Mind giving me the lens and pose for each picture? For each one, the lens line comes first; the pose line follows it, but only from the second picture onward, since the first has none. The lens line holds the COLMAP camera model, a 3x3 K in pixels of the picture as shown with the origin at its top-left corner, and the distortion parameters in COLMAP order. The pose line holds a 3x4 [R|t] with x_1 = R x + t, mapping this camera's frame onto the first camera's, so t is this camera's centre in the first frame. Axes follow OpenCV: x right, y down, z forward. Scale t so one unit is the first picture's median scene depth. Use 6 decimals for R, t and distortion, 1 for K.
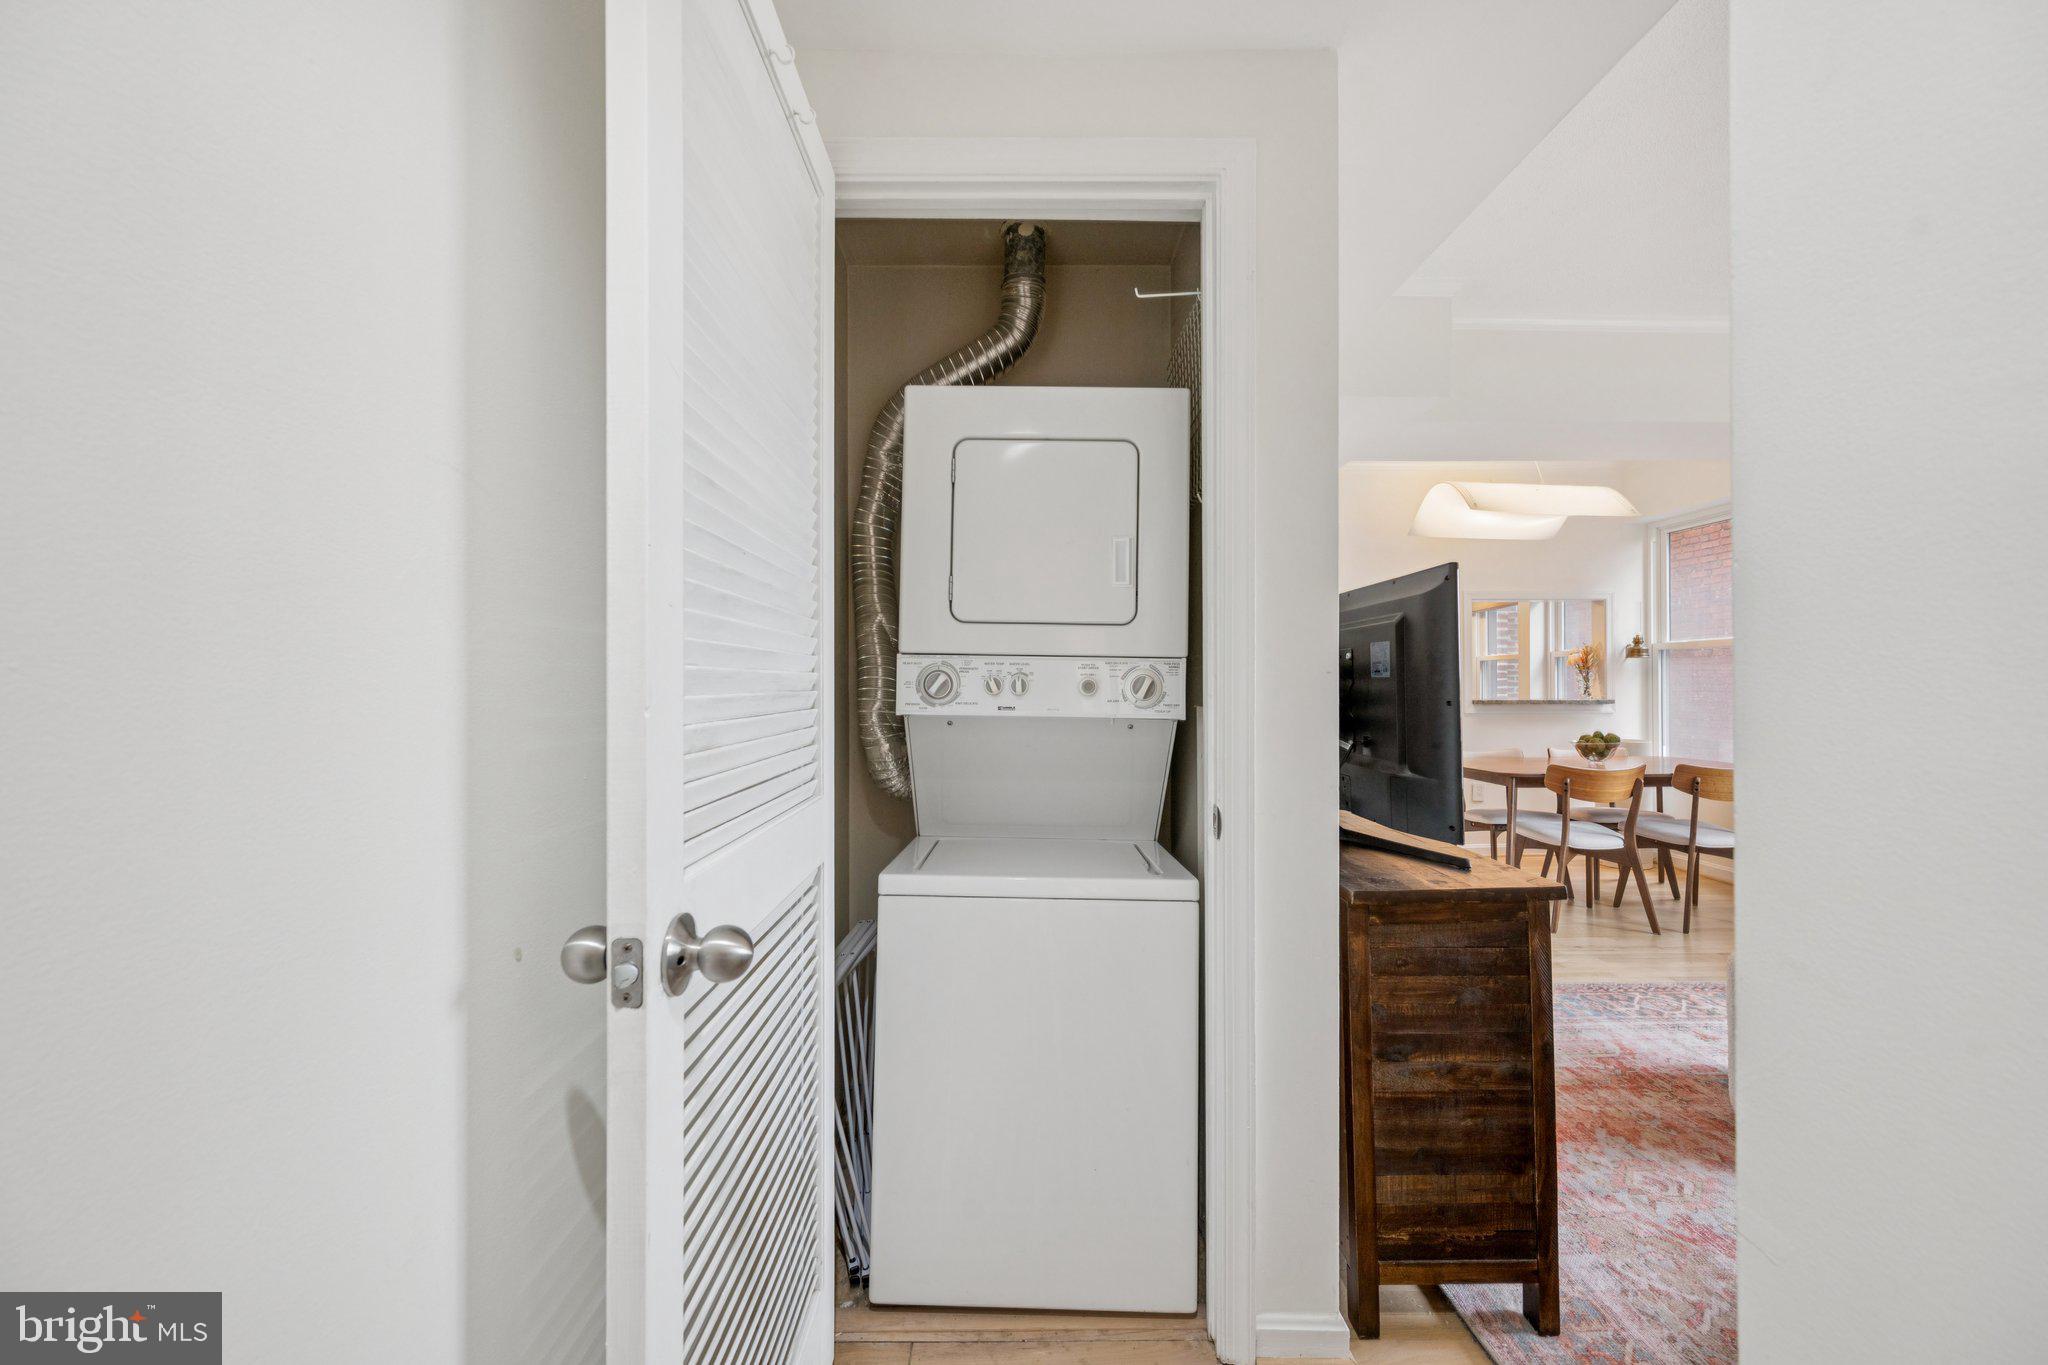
lens RADIAL K [[815.8, 0, 1023.4], [0, 815.8, 682.5], [0, 0, 1]] dist [-0.001537, -0.000040]
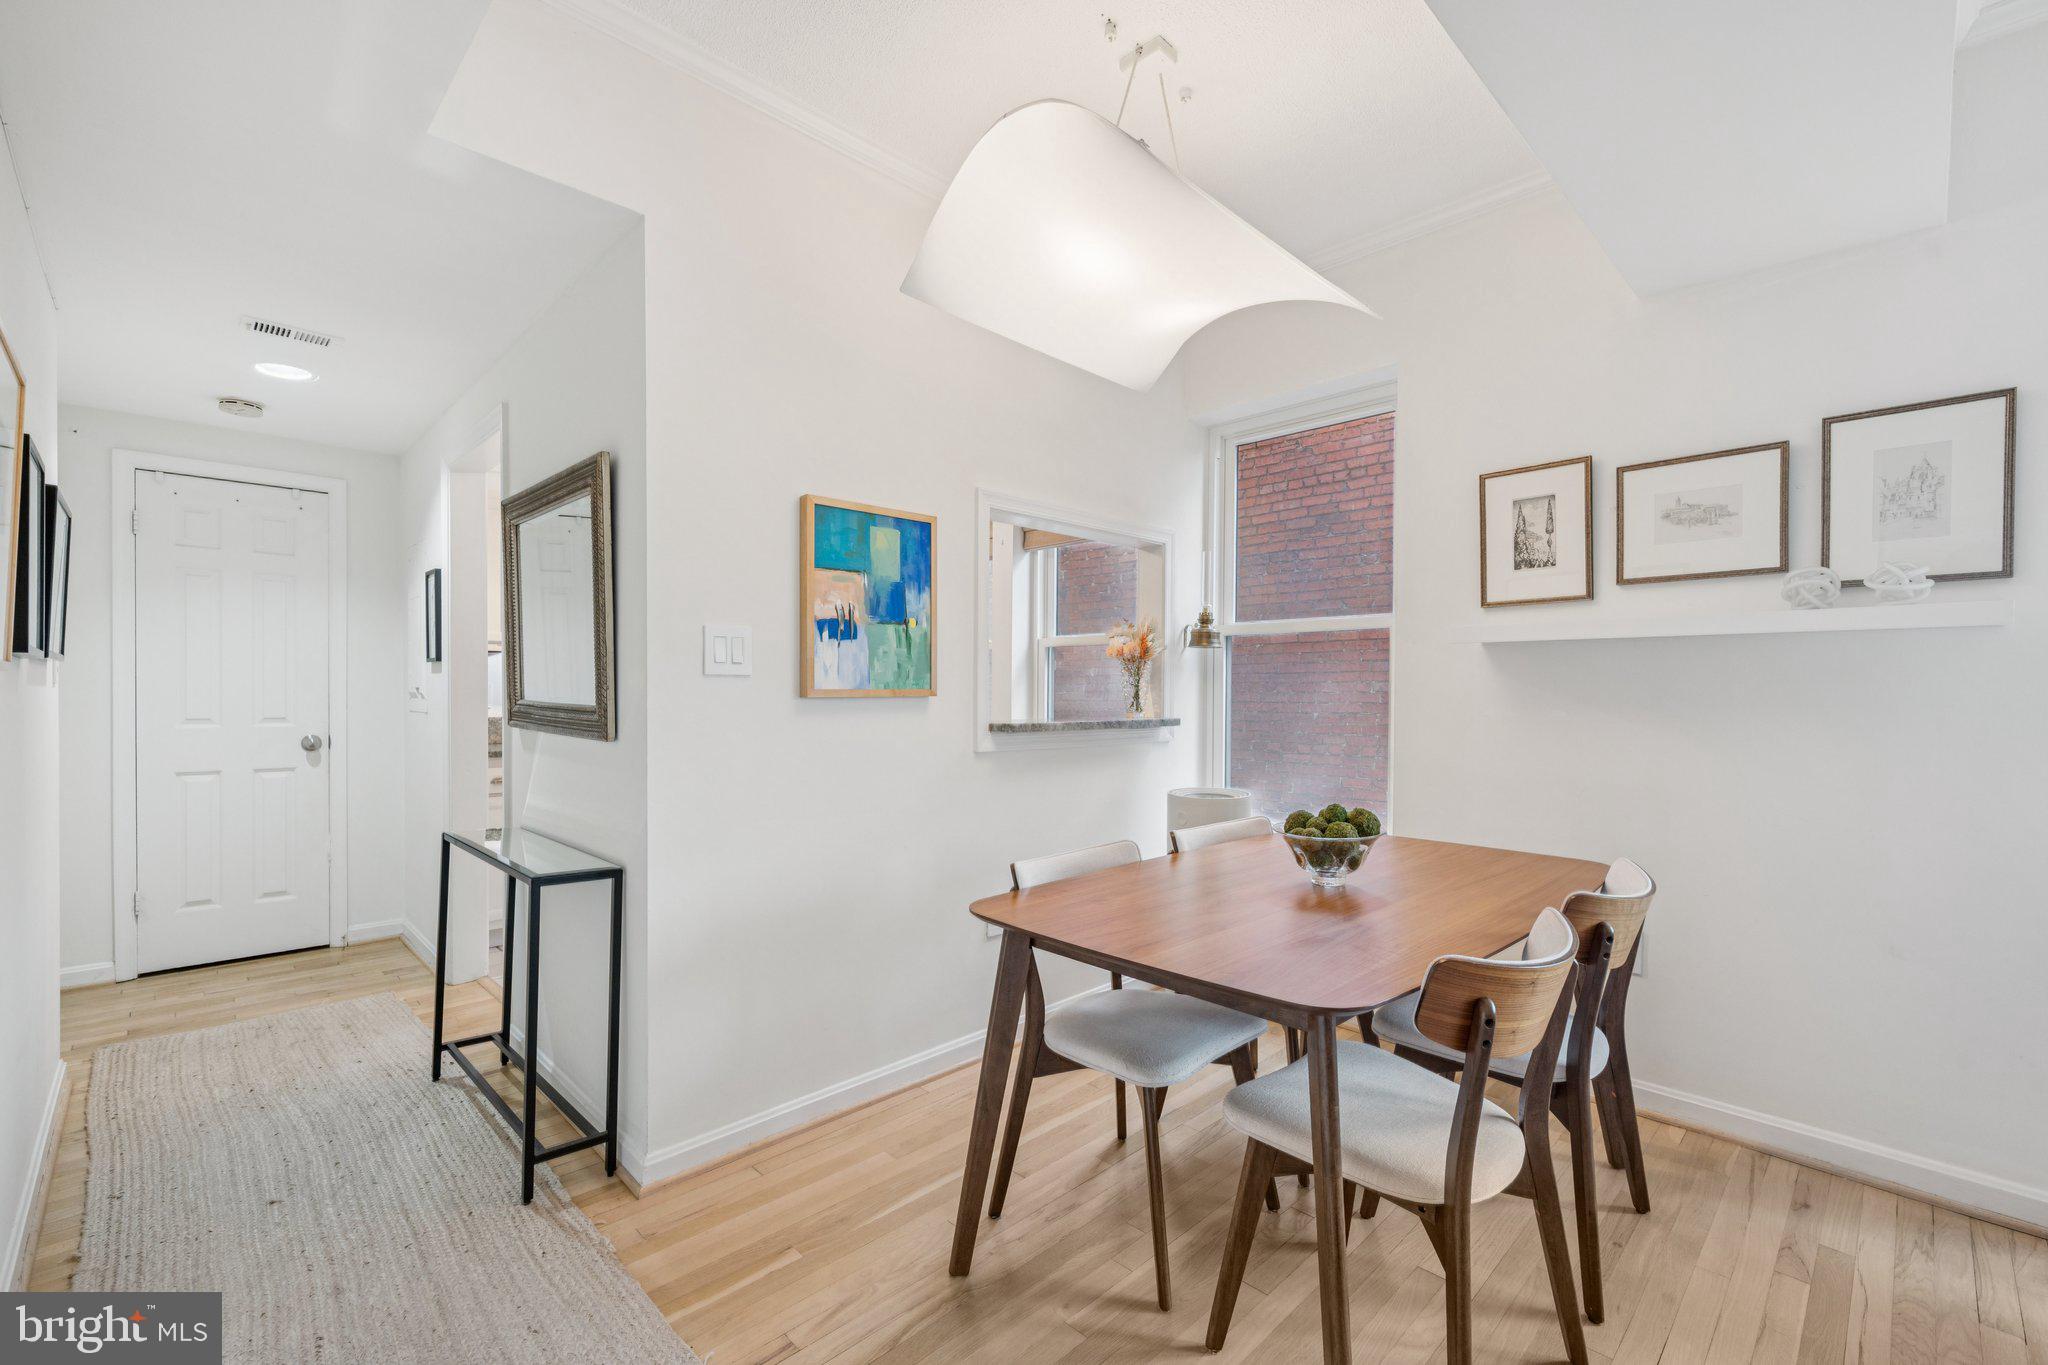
lens RADIAL K [[869.4, 0, 1025.3], [0, 869.4, 700.1], [0, 0, 1]] dist [-0.000489, 0.000071]
pose [[0.725596, 0.000531, 0.688121, 0.222951], [-0.011184, 0.999877, 0.011022, 0.002444], [-0.688031, -0.015693, 0.725512, 0.624836]]
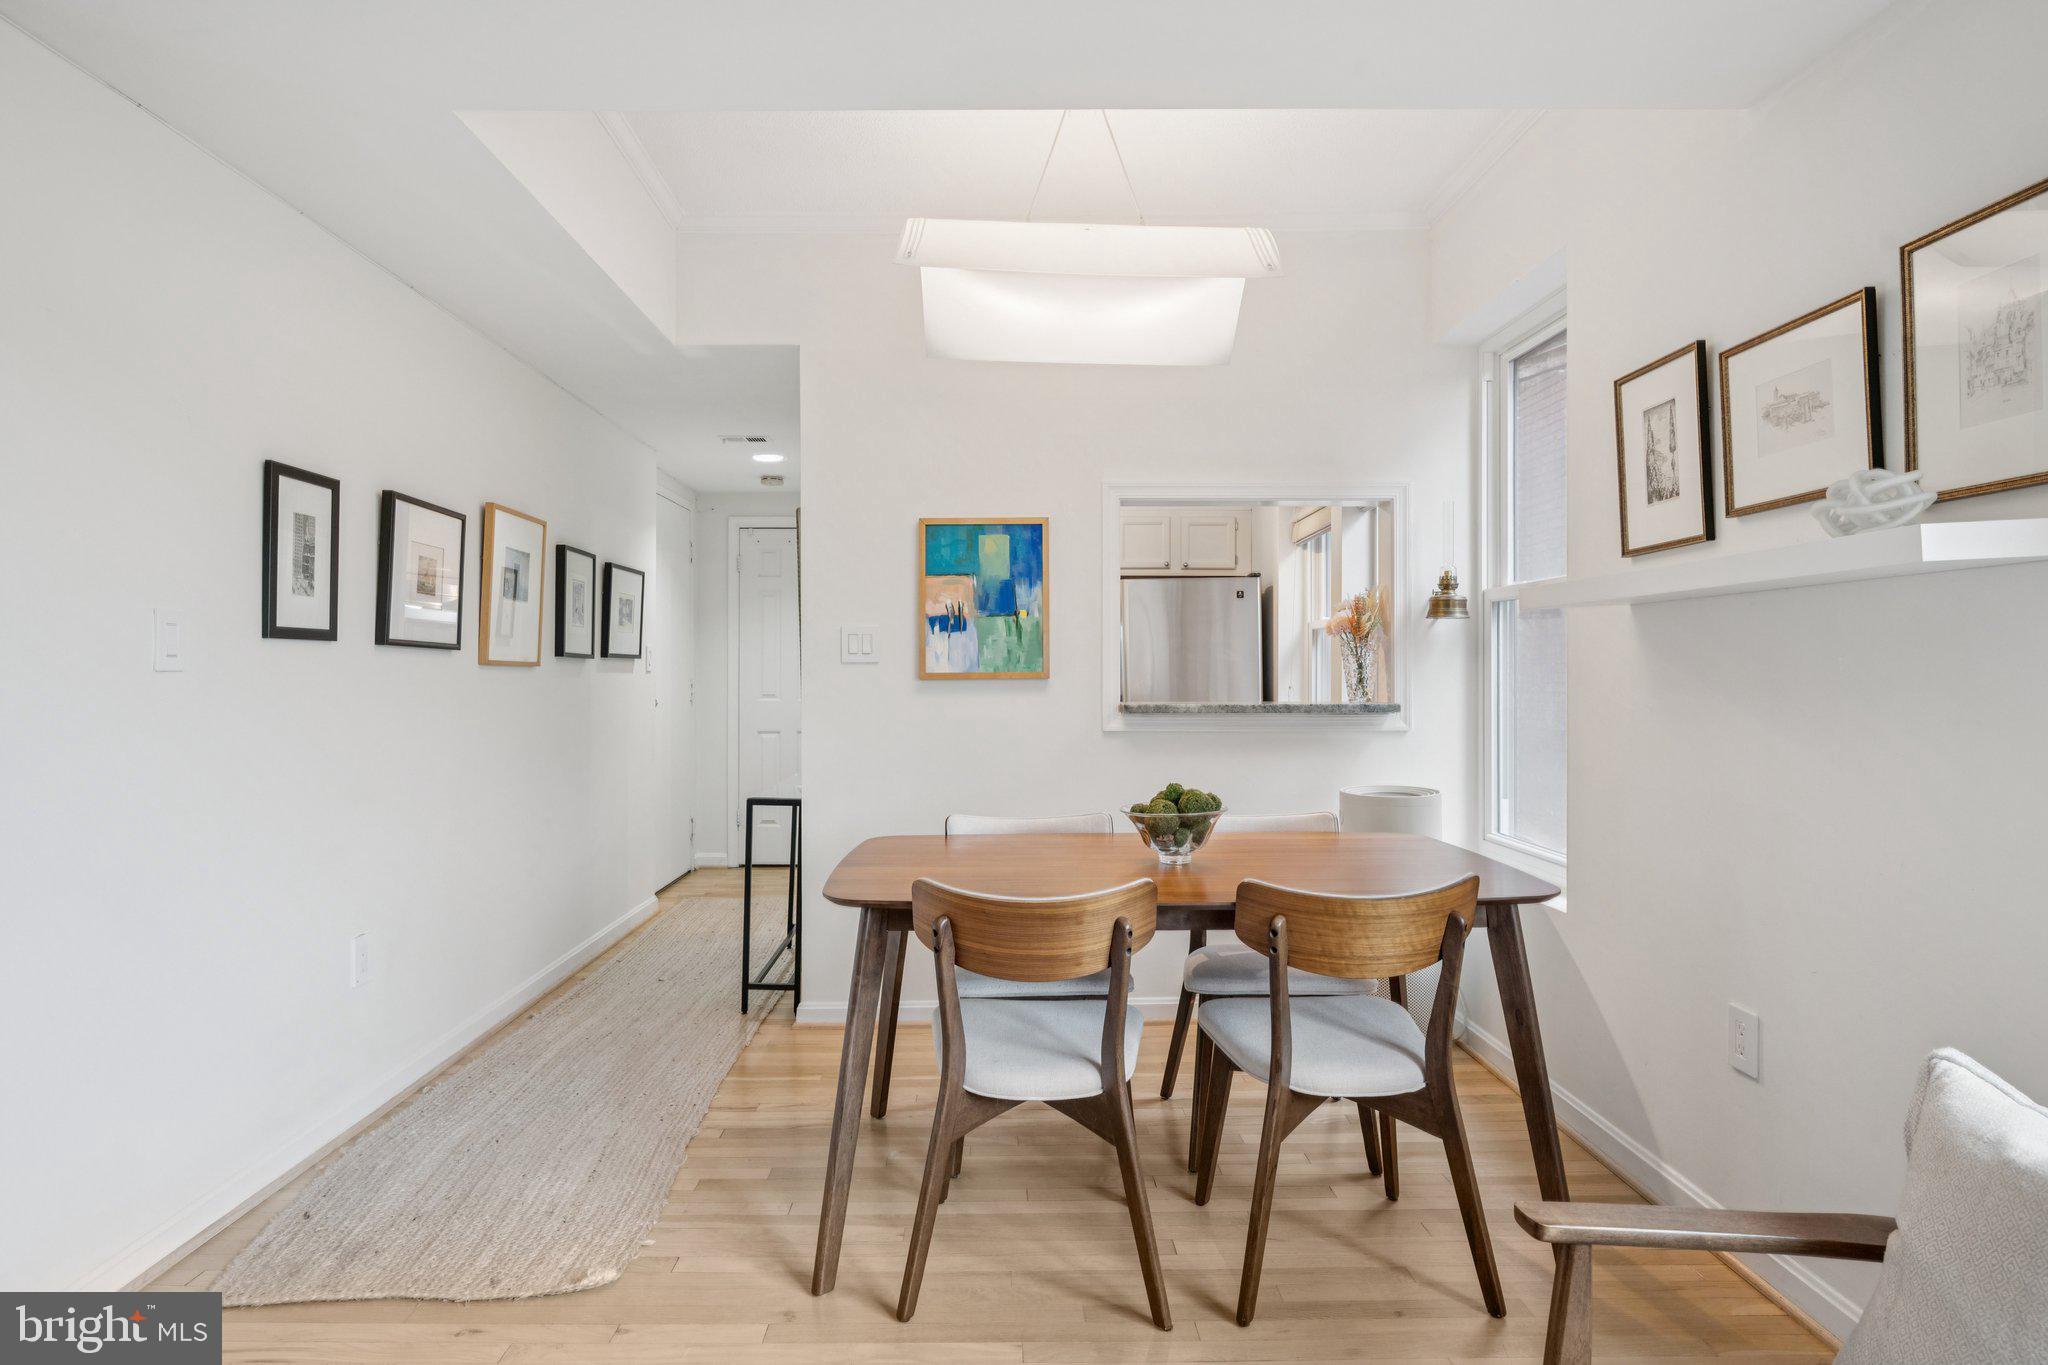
lens RADIAL K [[1100.4, 0, 1022.2], [0, 1100.4, 667.6], [0, 0, 1]] dist [-0.006030, 0.001072]
pose [[0.999913, 0.001700, -0.013092, 0.503574], [-0.001679, 0.999997, 0.001625, -0.001378], [0.013095, -0.001603, 0.999913, 0.338170]]
